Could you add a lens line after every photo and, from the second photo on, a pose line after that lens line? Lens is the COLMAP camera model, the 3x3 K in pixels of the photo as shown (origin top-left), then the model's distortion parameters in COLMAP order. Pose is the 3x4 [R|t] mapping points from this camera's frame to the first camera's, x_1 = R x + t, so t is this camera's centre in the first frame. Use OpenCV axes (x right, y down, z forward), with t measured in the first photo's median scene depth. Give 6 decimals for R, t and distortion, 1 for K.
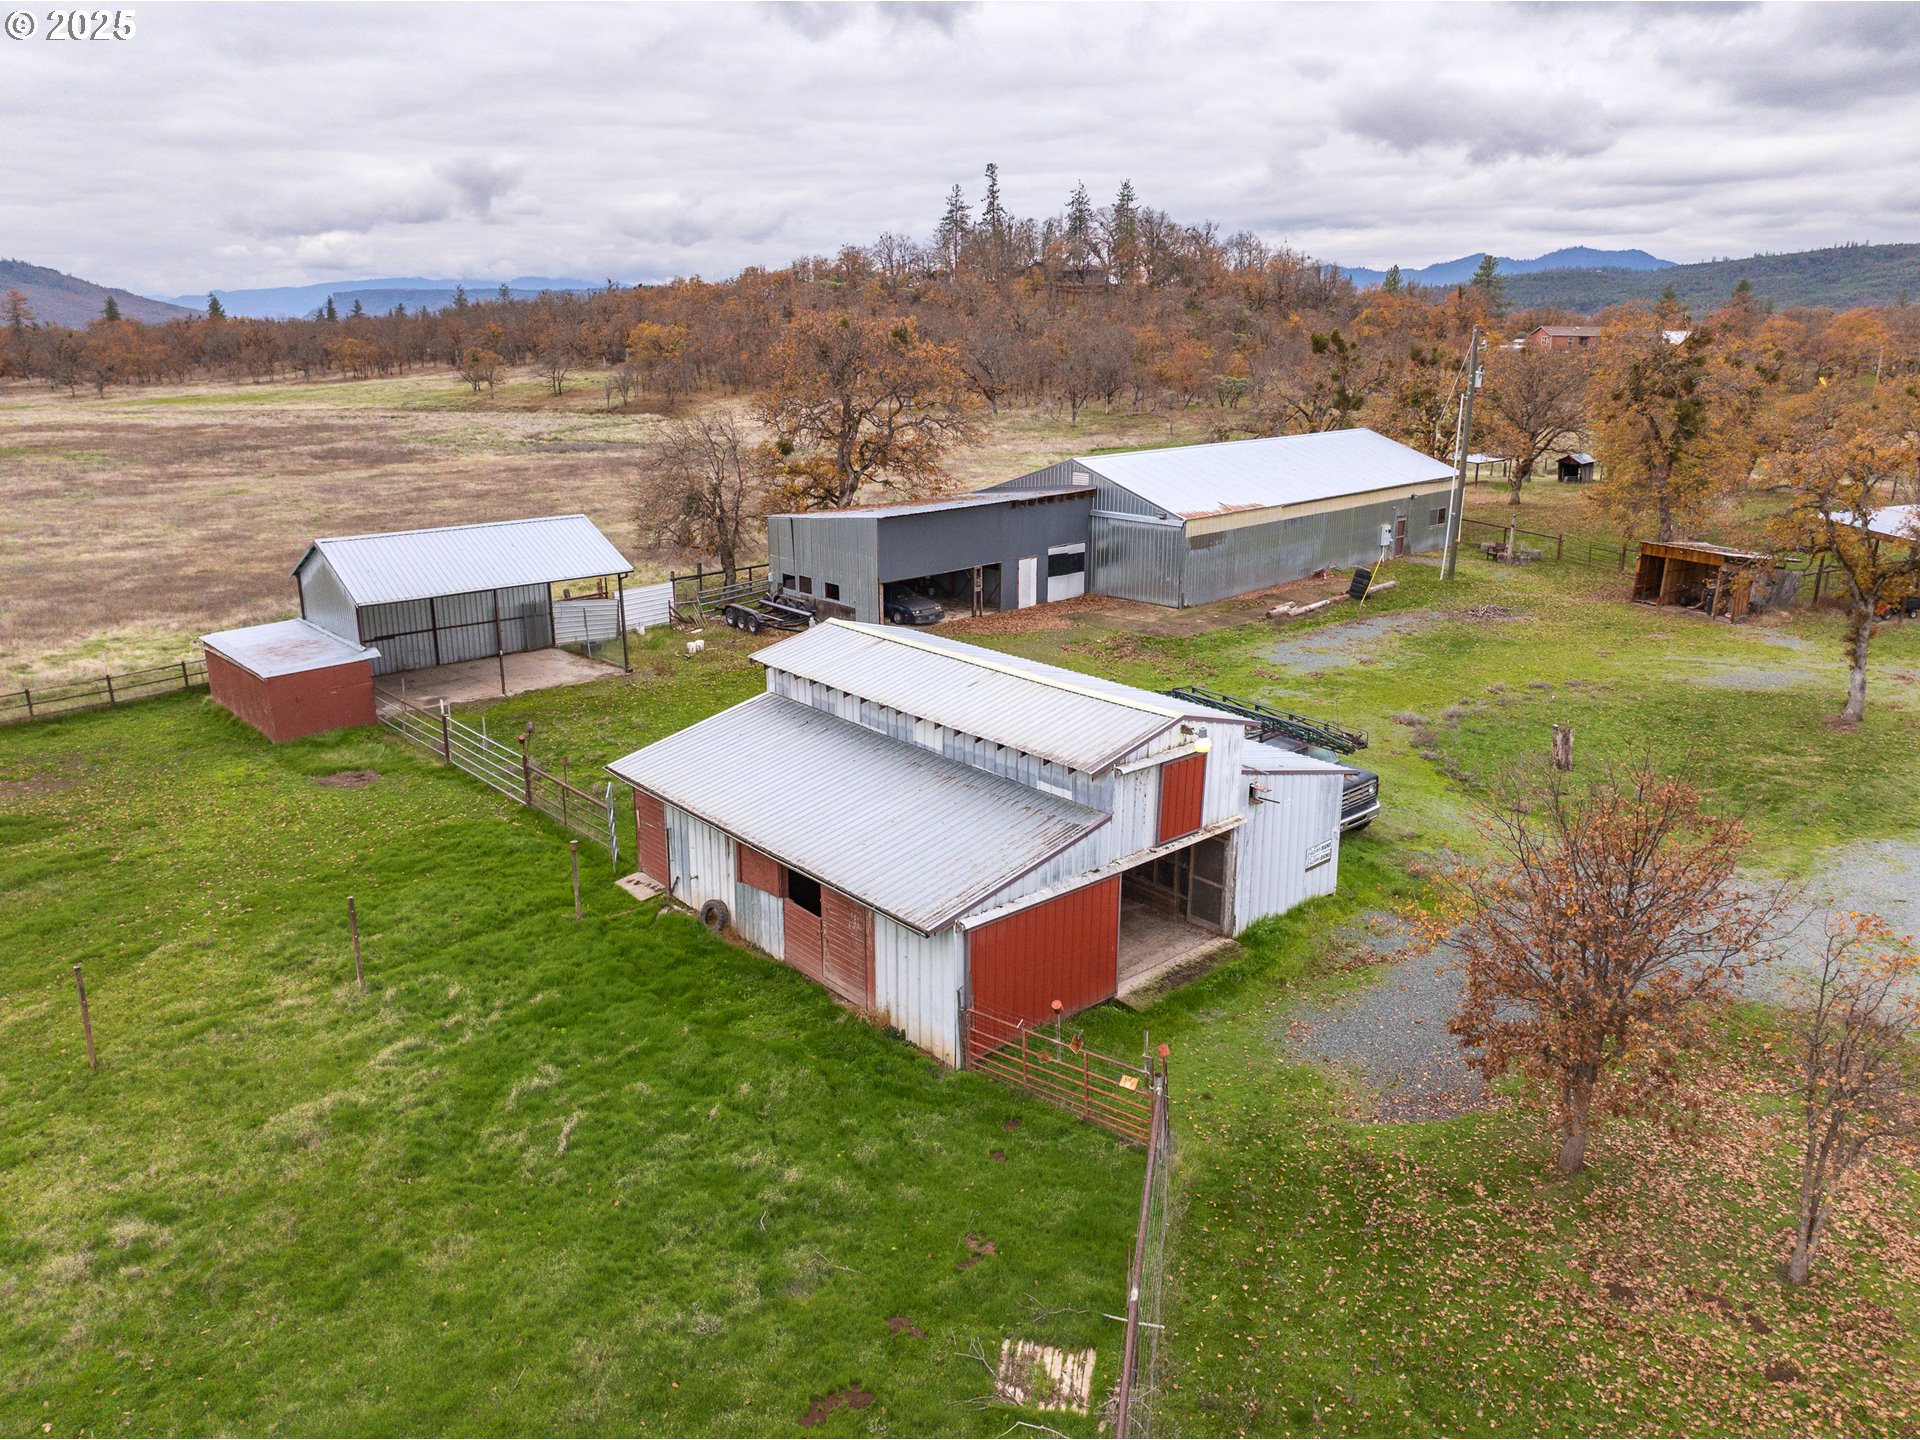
lens RADIAL K [[1366.8, 0, 938.1], [0, 1366.8, 717.2], [0, 0, 1]] dist [-0.029098, -0.001014]
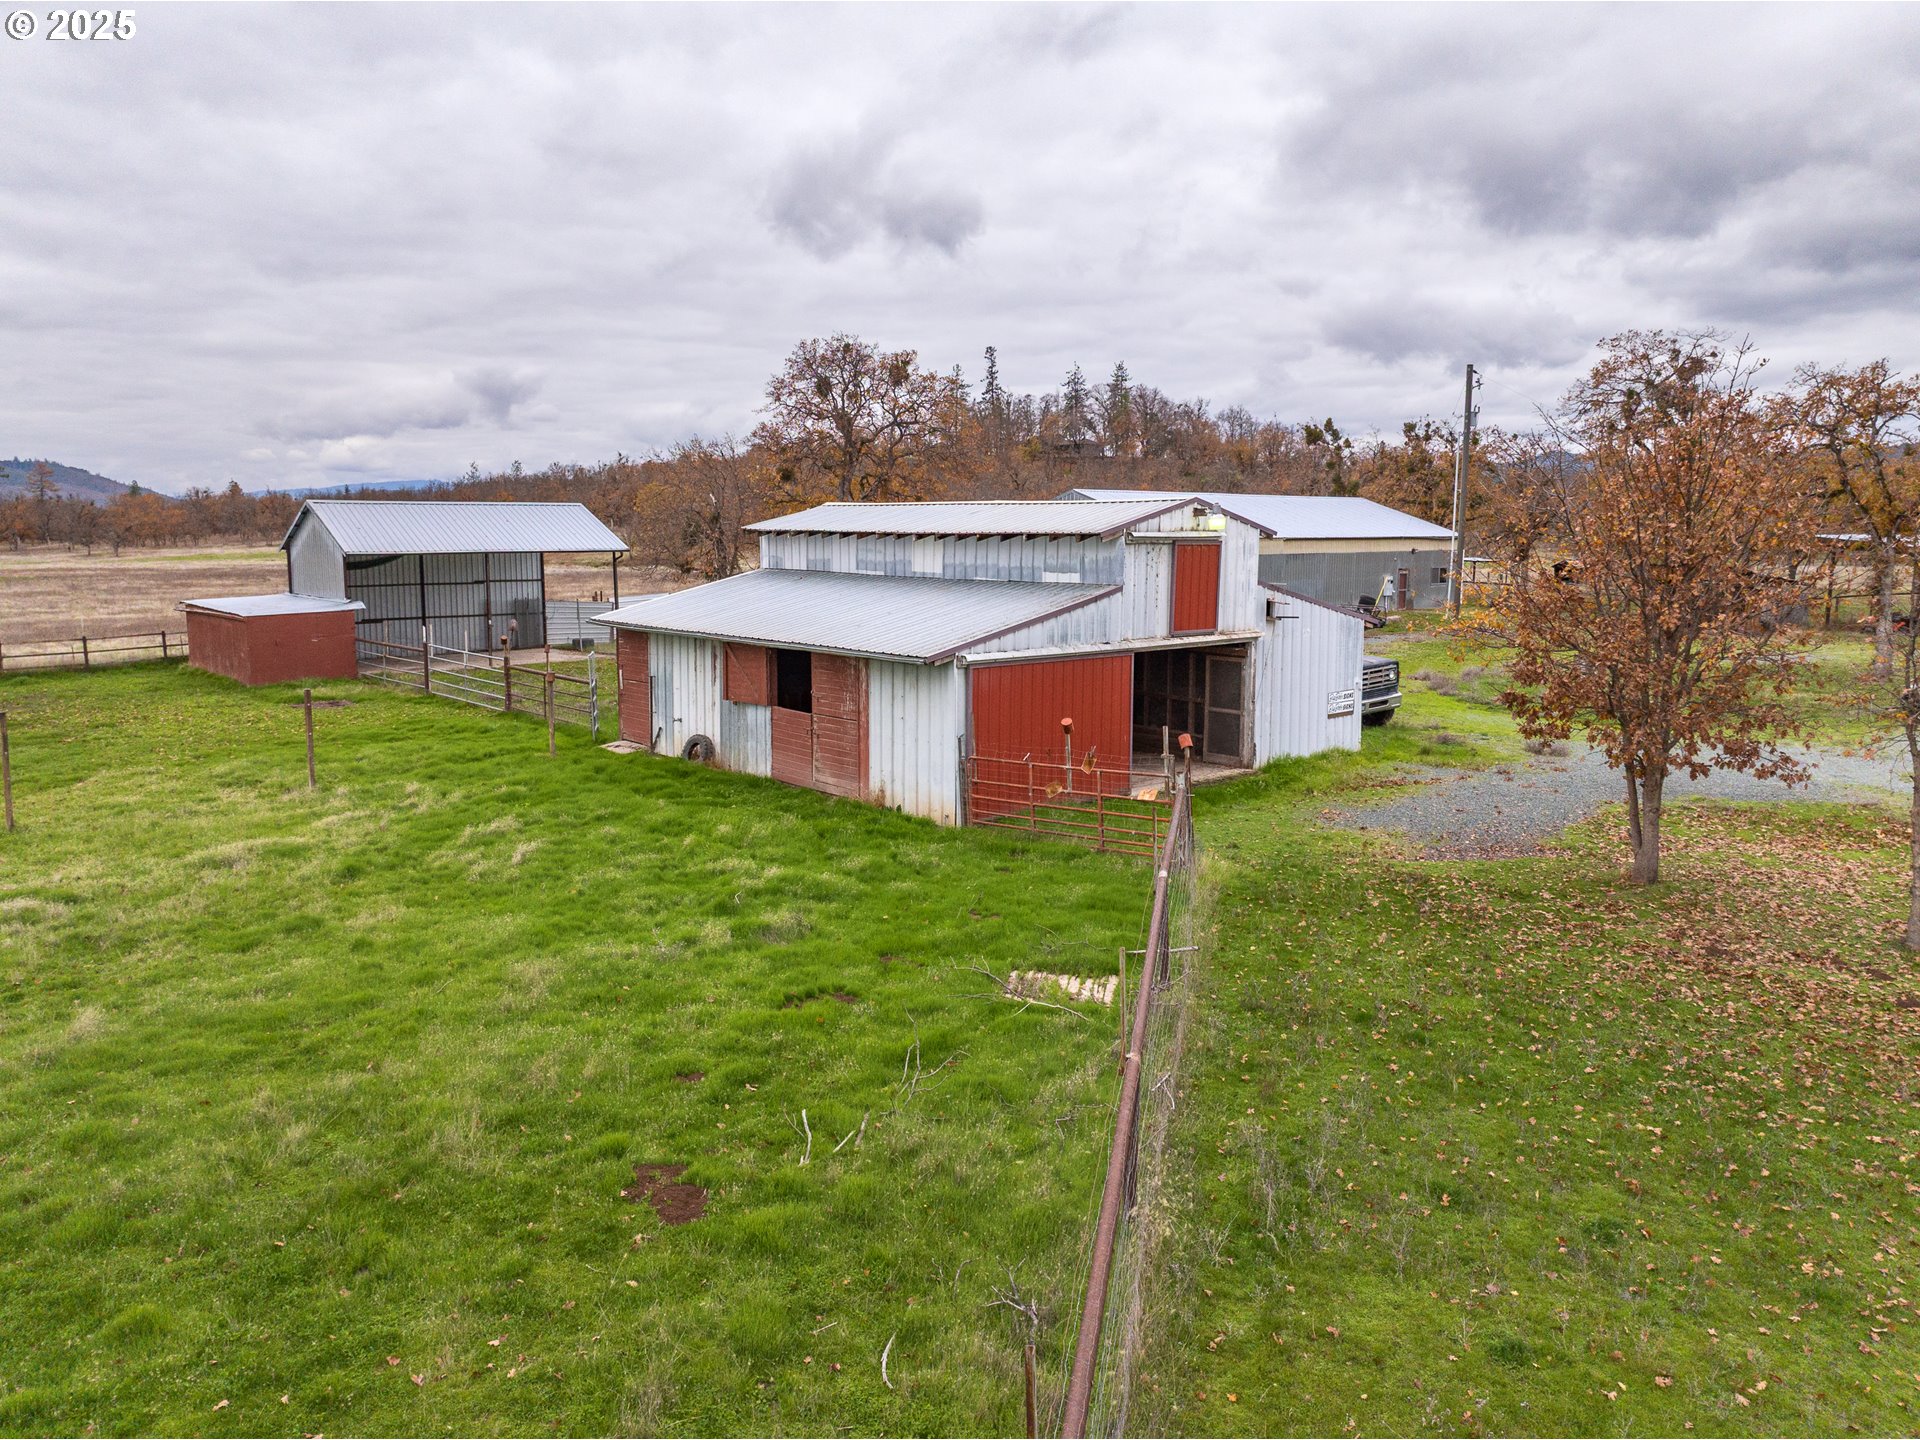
lens RADIAL K [[1366.8, 0, 938.1], [0, 1366.8, 717.2], [0, 0, 1]] dist [-0.029098, -0.001014]
pose [[0.999988, 0.004905, 0.000363, 0.000188], [-0.004798, 0.989041, -0.147561, 0.173914], [-0.001082, 0.147558, 0.989053, 0.048098]]
